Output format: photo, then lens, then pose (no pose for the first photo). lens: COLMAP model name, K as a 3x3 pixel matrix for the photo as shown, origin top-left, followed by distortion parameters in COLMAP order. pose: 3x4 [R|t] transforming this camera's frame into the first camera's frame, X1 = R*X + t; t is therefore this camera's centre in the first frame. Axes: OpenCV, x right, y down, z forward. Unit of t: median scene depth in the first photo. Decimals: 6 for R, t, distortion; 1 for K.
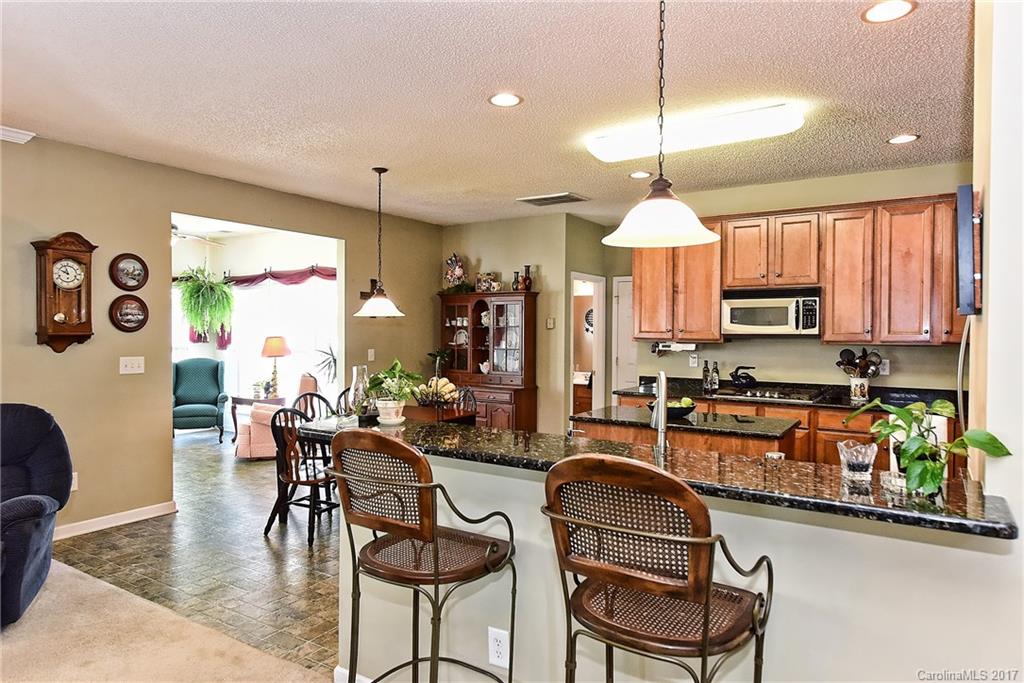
lens RADIAL K [[635.0, 0, 512.0], [0, 635.0, 341.5], [0, 0, 1]] dist [0.003073, 0.000982]
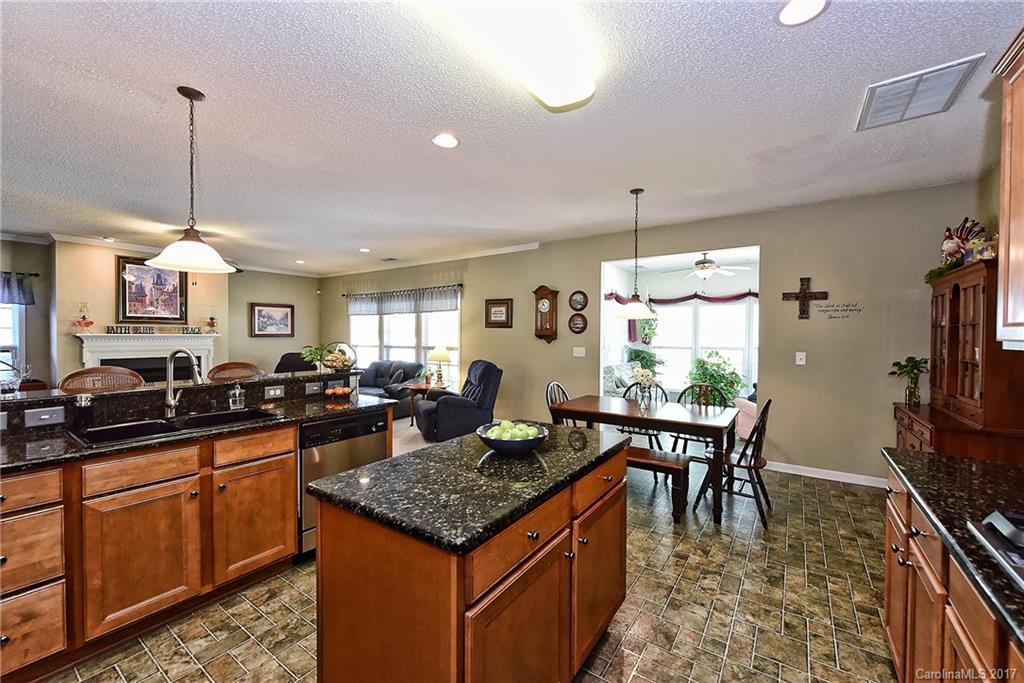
lens RADIAL K [[405.3, 0, 512.0], [0, 405.3, 341.5], [0, 0, 1]] dist [-0.002120, -0.000388]
pose [[-0.031169, 0.010504, -0.999459, 0.454604], [-0.021496, 0.999706, 0.011177, -0.001292], [0.999283, 0.021833, -0.030934, 0.681432]]
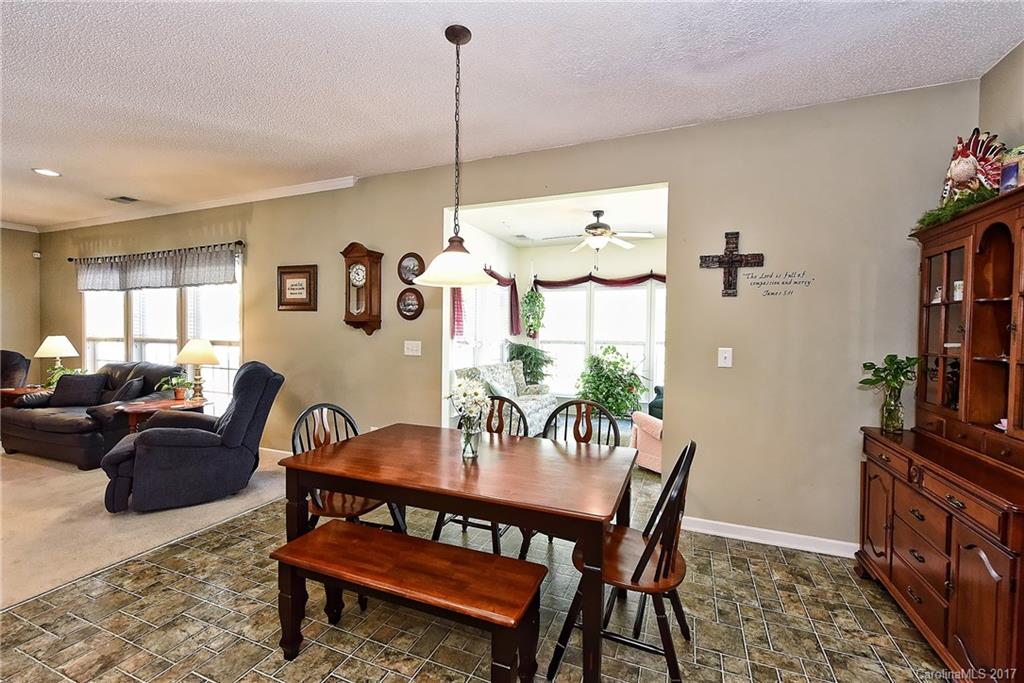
lens RADIAL K [[426.4, 0, 512.0], [0, 426.4, 341.5], [0, 0, 1]] dist [0.000226, -0.000173]
pose [[0.187360, 0.021200, -0.982063, 0.165939], [-0.026406, 0.999514, 0.016539, 0.005802], [0.981936, 0.022834, 0.187829, 0.833787]]
